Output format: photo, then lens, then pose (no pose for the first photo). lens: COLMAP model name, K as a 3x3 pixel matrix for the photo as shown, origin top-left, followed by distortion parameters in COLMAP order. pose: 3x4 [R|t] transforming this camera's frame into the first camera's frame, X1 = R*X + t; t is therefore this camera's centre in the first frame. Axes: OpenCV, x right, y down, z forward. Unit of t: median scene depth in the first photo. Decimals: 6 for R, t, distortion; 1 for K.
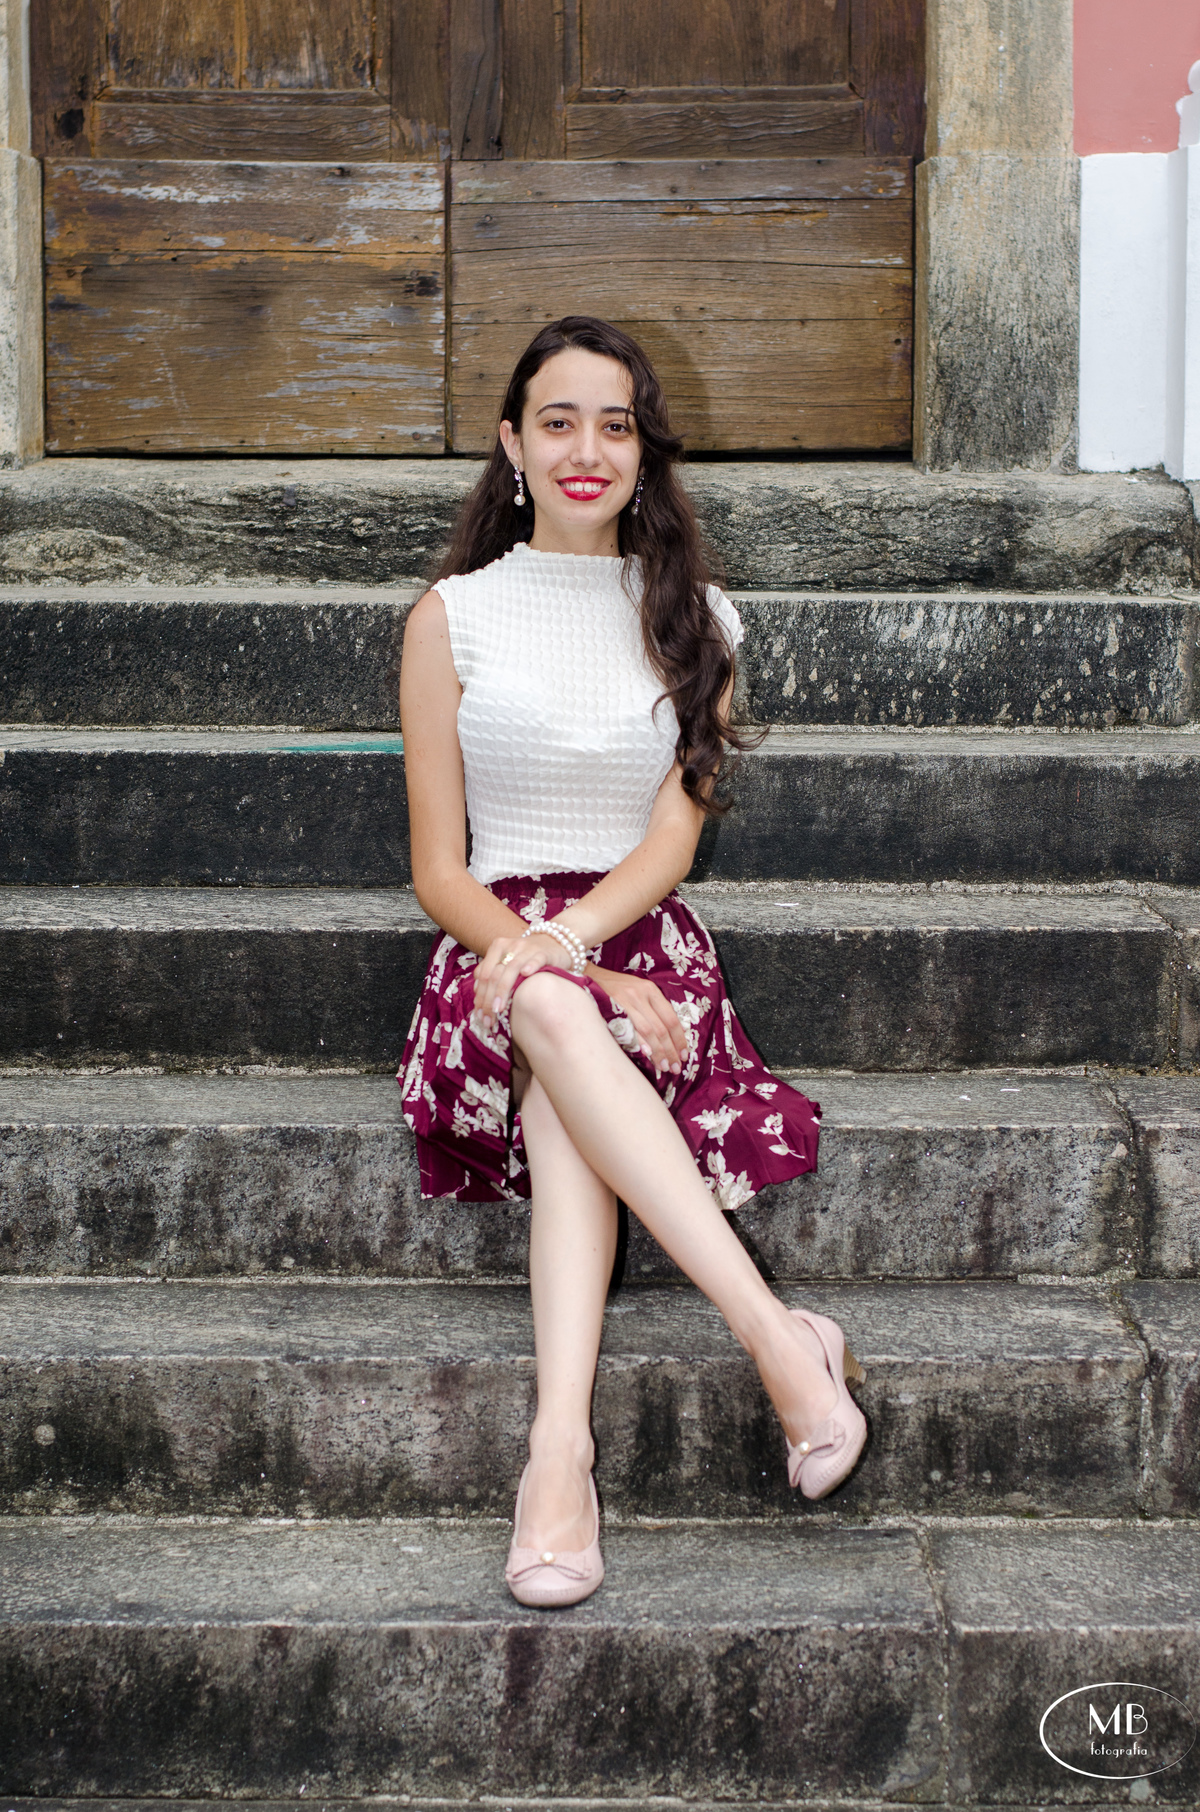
lens RADIAL K [[3399.3, 0, 600.0], [0, 3399.3, 906.0], [0, 0, 1]] dist [-0.066407, -0.192122]
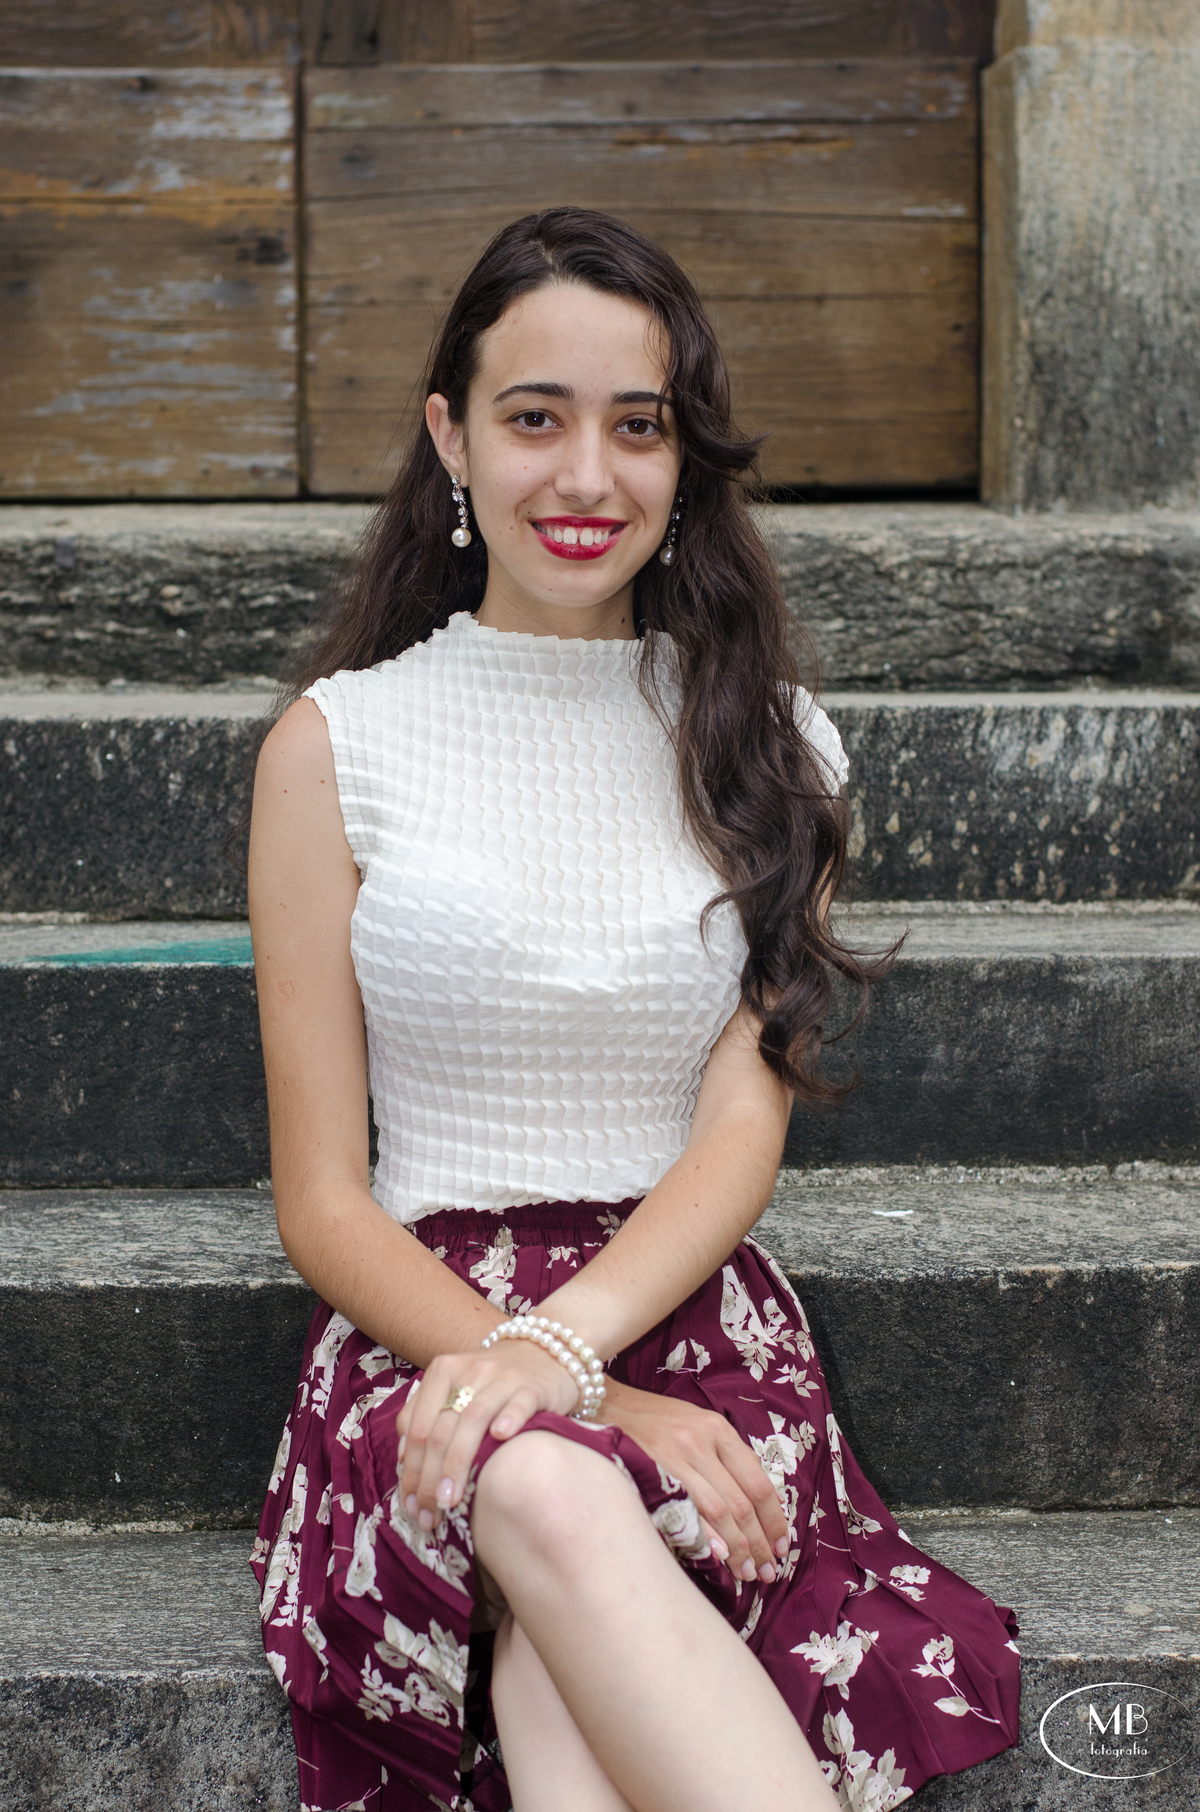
lens RADIAL K [[3399.3, 0, 600.0], [0, 3399.3, 906.0], [0, 0, 1]] dist [-0.066407, -0.192122]
pose [[0.998545, -0.012768, 0.052396, -0.025476], [0.014282, 0.999488, -0.028636, -0.035233], [-0.052004, 0.029343, 0.998216, 0.369606]]
